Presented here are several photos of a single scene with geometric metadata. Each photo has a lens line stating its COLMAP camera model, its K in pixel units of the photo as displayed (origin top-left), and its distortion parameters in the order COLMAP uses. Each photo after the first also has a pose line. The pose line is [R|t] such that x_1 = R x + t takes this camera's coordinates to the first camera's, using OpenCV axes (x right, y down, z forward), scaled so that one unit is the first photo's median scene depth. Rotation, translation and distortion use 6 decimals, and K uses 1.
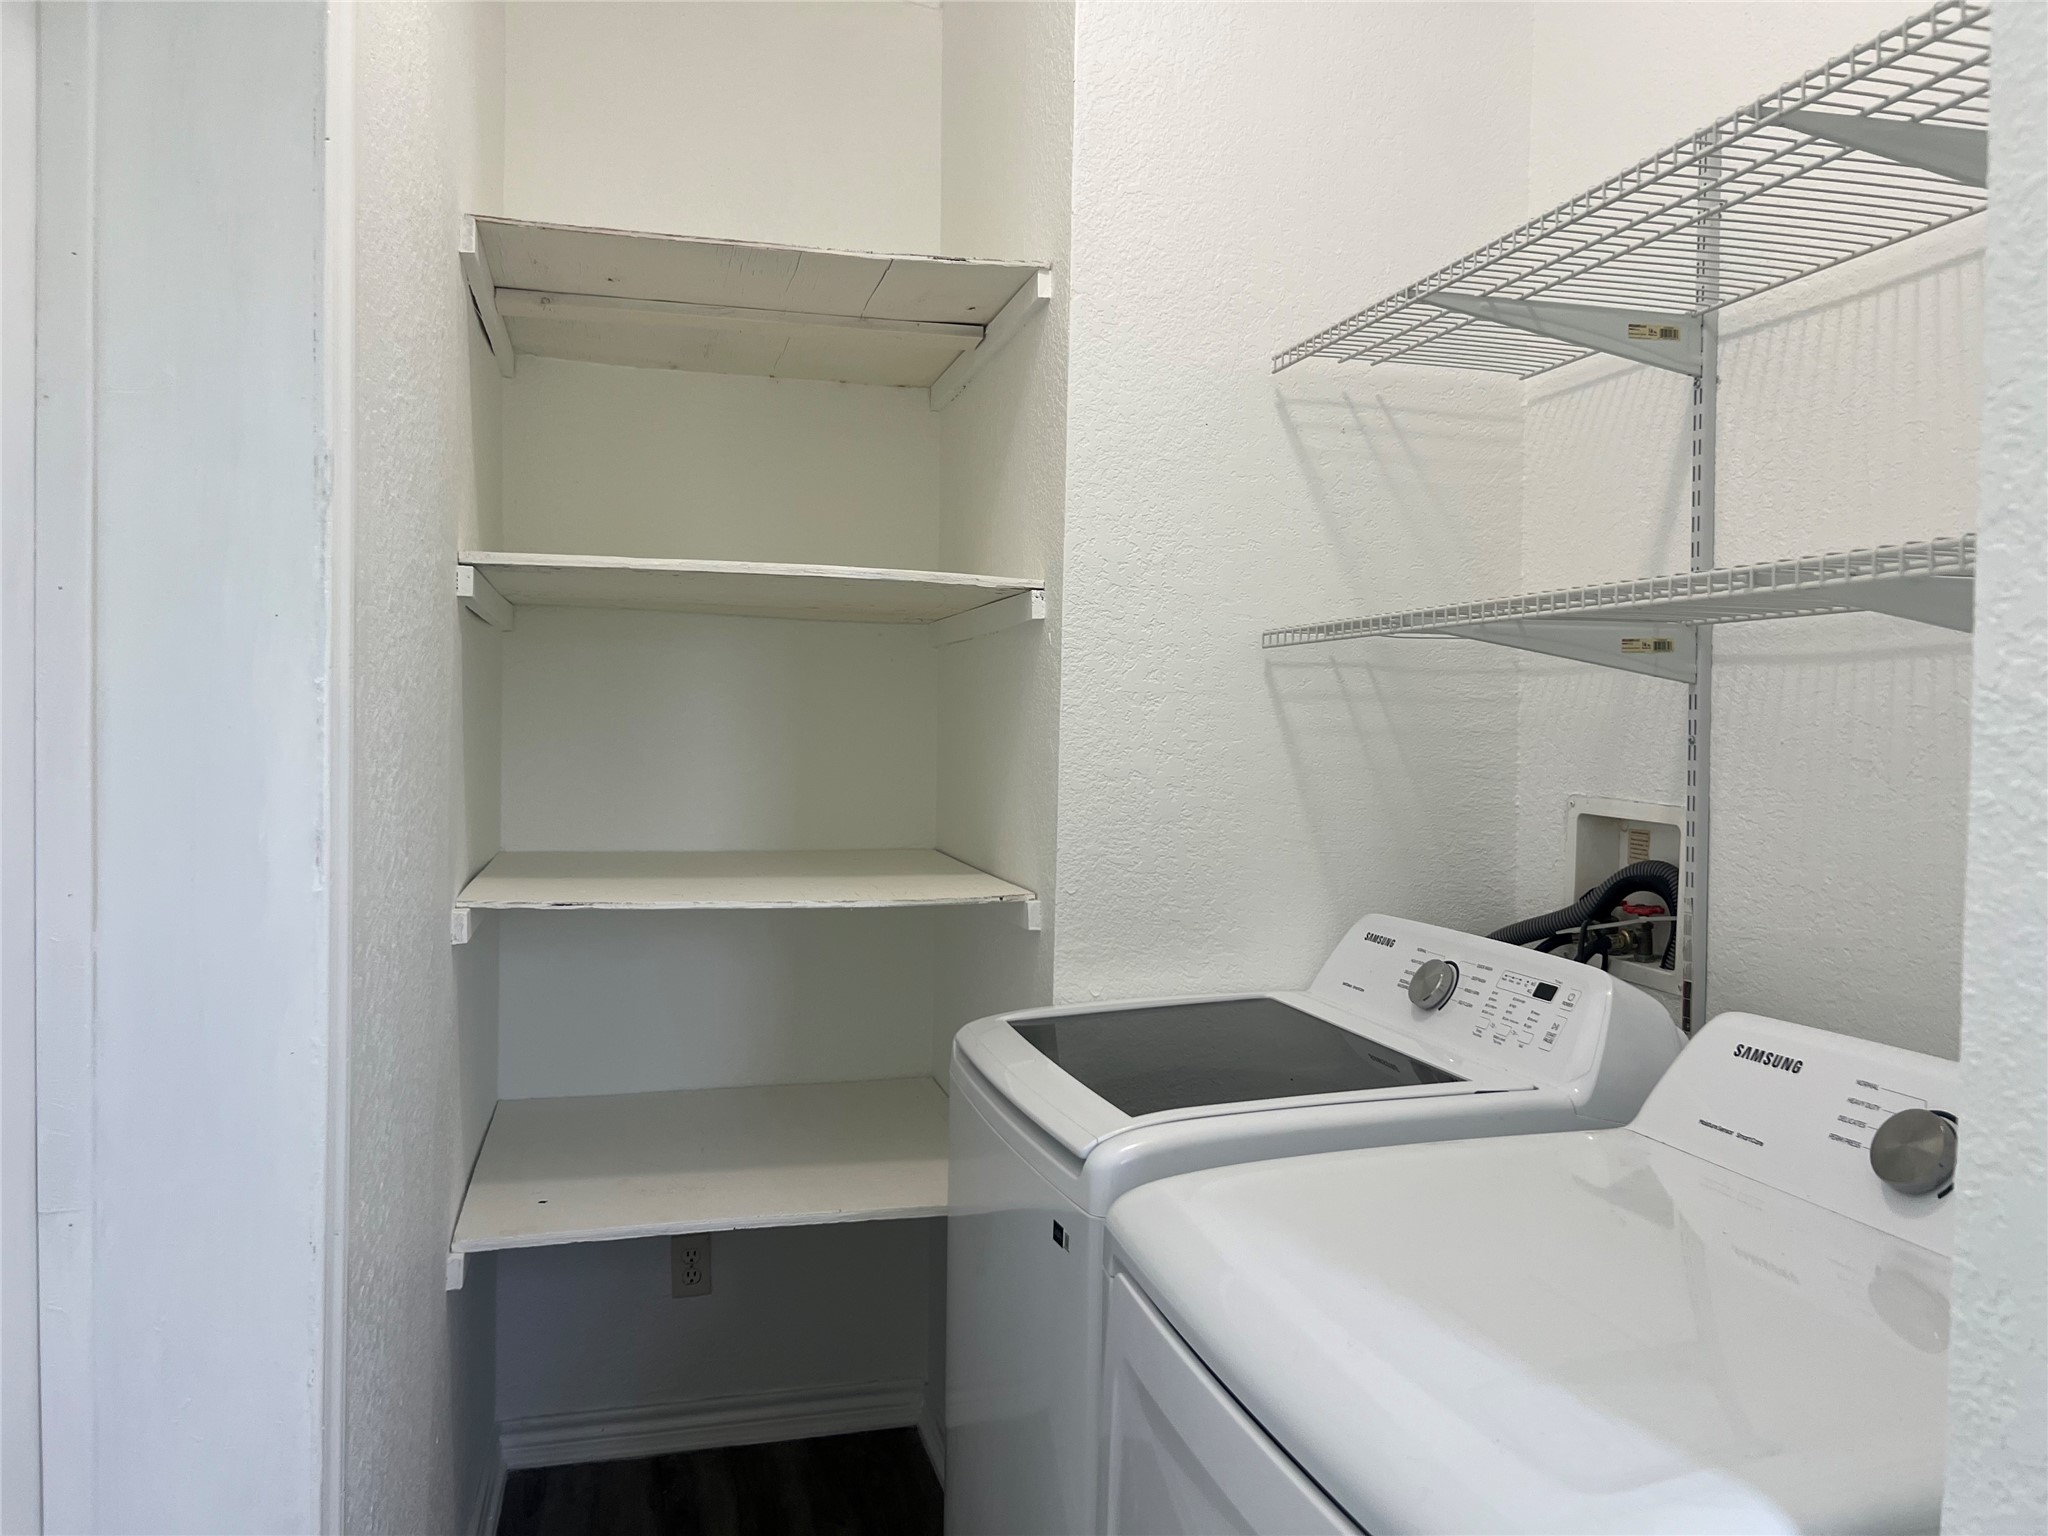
lens RADIAL K [[1555.7, 0, 1041.7], [0, 1555.7, 755.4], [0, 0, 1]] dist [0.047175, -0.051640]
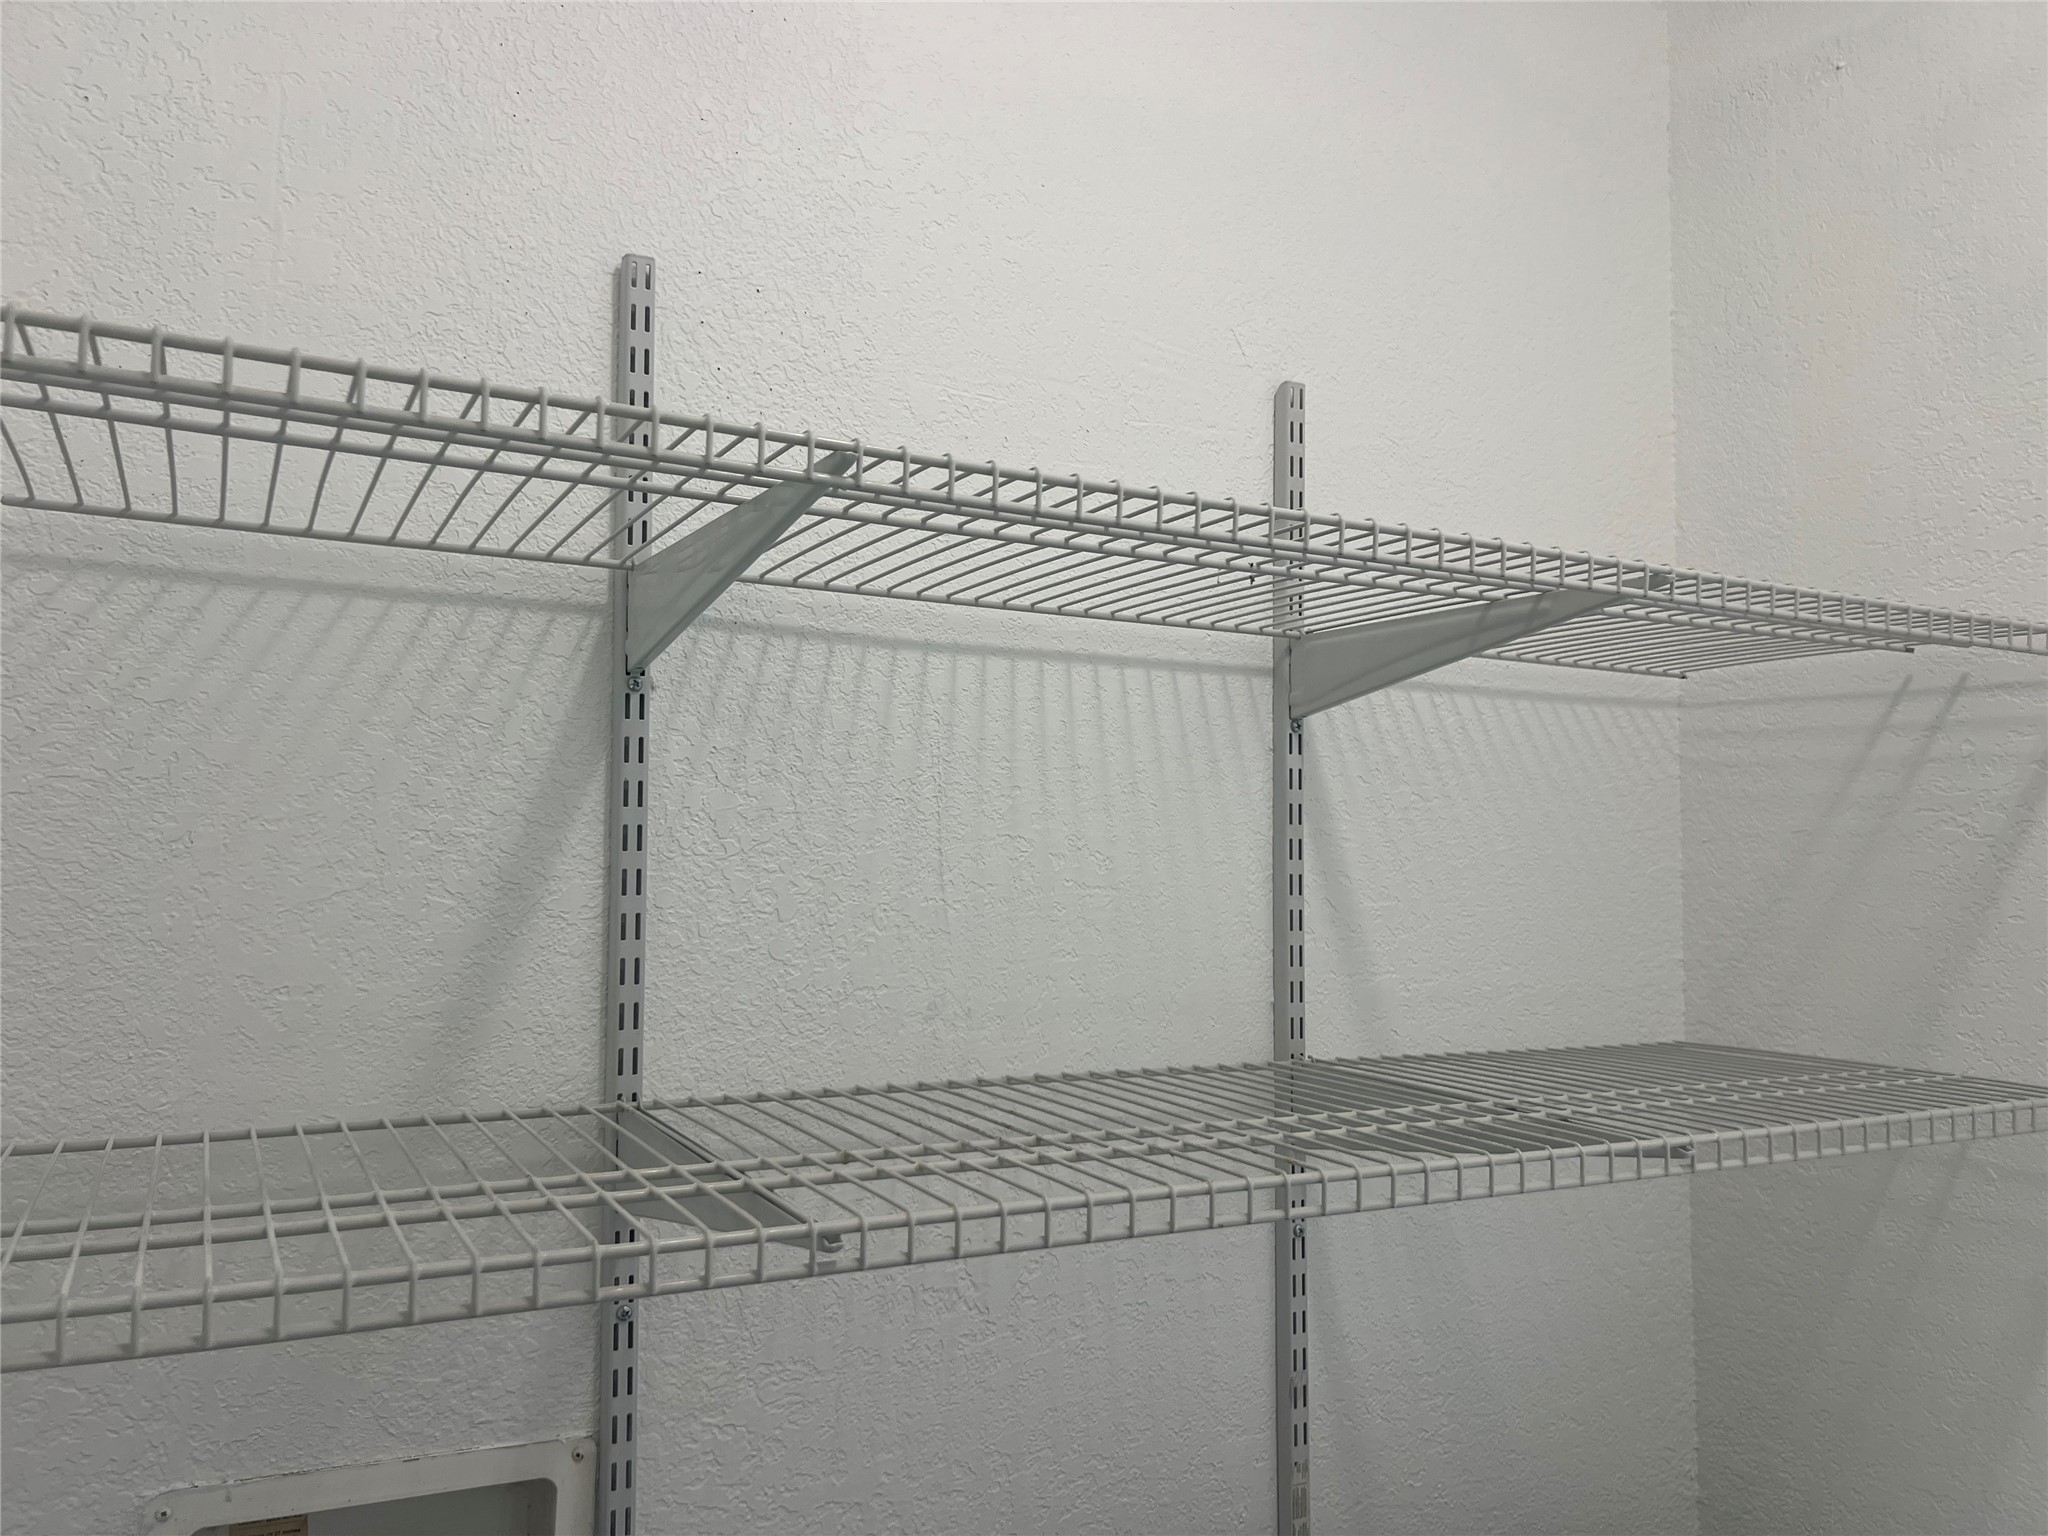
lens RADIAL K [[1555.7, 0, 1032.1], [0, 1555.7, 764.5], [0, 0, 1]] dist [0.047175, -0.051640]
pose [[-0.218692, 0.057175, 0.974117, -0.161079], [0.011650, 0.998364, -0.055983, -0.158799], [-0.975724, -0.000895, -0.219000, 0.902273]]
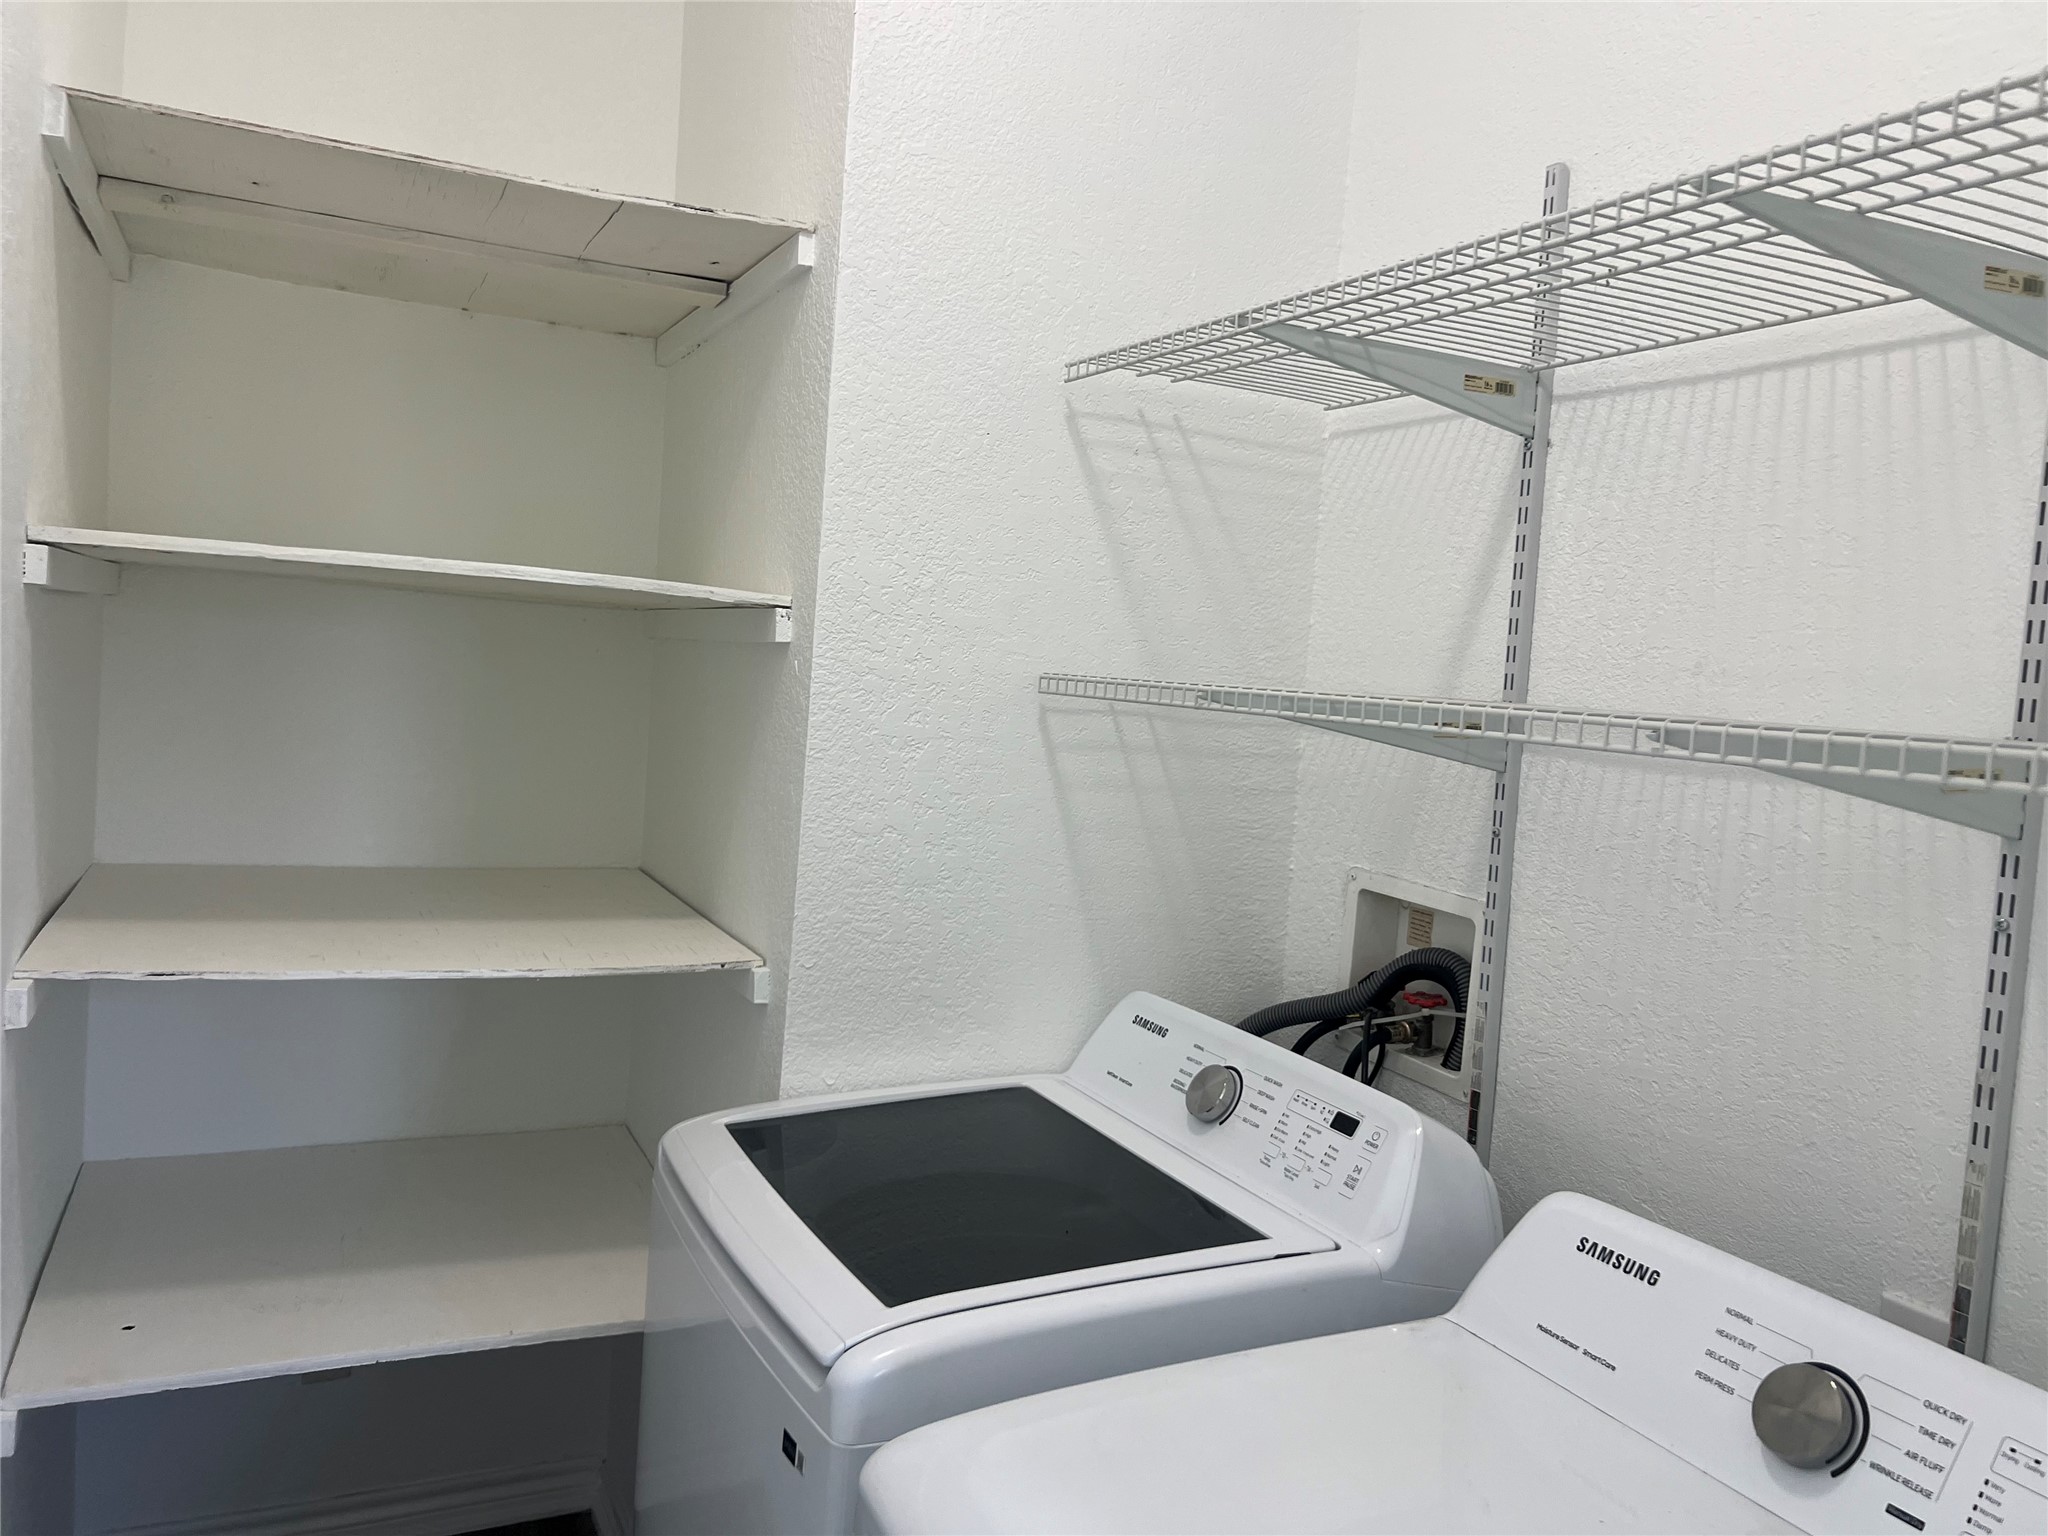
lens RADIAL K [[1555.7, 0, 1039.3], [0, 1555.7, 758.0], [0, 0, 1]] dist [0.047175, -0.051640]
pose [[0.980995, 0.044264, 0.188915, -0.023878], [-0.052758, 0.997799, 0.040171, -0.070347], [-0.186721, -0.049375, 0.981171, 0.135175]]
